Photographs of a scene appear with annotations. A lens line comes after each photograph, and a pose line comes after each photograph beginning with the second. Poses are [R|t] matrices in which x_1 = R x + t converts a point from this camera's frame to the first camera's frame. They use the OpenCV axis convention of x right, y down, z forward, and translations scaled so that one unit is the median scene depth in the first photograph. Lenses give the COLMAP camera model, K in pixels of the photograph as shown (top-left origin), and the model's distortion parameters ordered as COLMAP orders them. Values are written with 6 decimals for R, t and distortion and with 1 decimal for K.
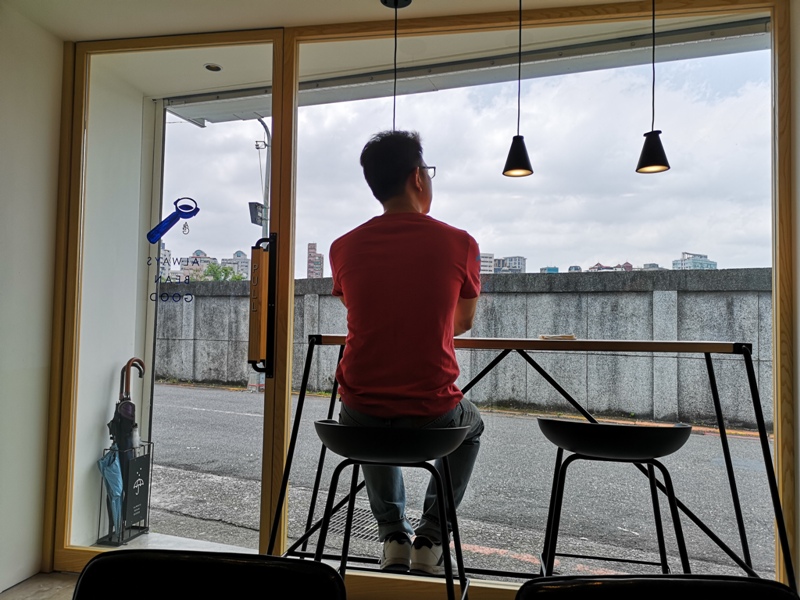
lens RADIAL K [[629.6, 0, 398.4], [0, 629.6, 300.0], [0, 0, 1]] dist [0.043155, -0.033149]
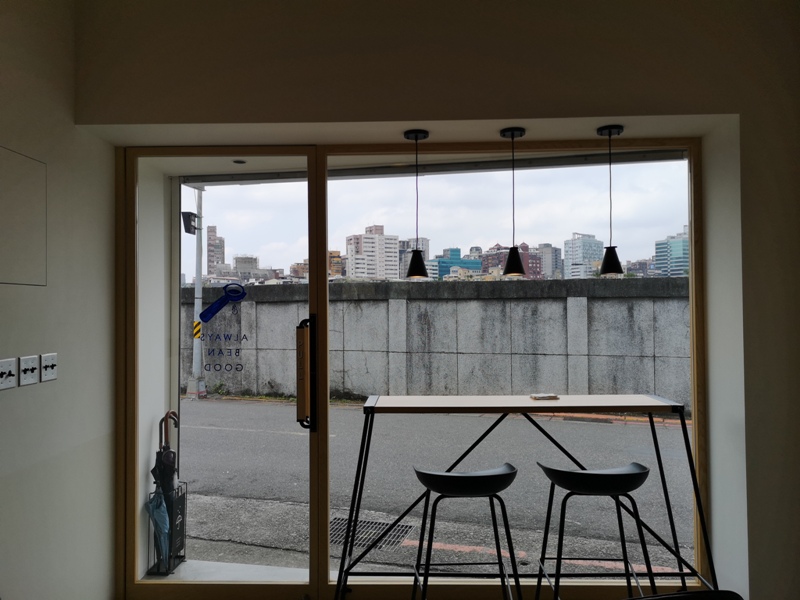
lens RADIAL K [[629.6, 0, 401.0], [0, 629.6, 298.7], [0, 0, 1]] dist [0.043155, -0.033149]
pose [[0.987690, -0.025003, 0.154412, -0.072037], [0.020577, 0.999332, 0.030200, -0.056223], [-0.155064, -0.026651, 0.987545, -0.077788]]
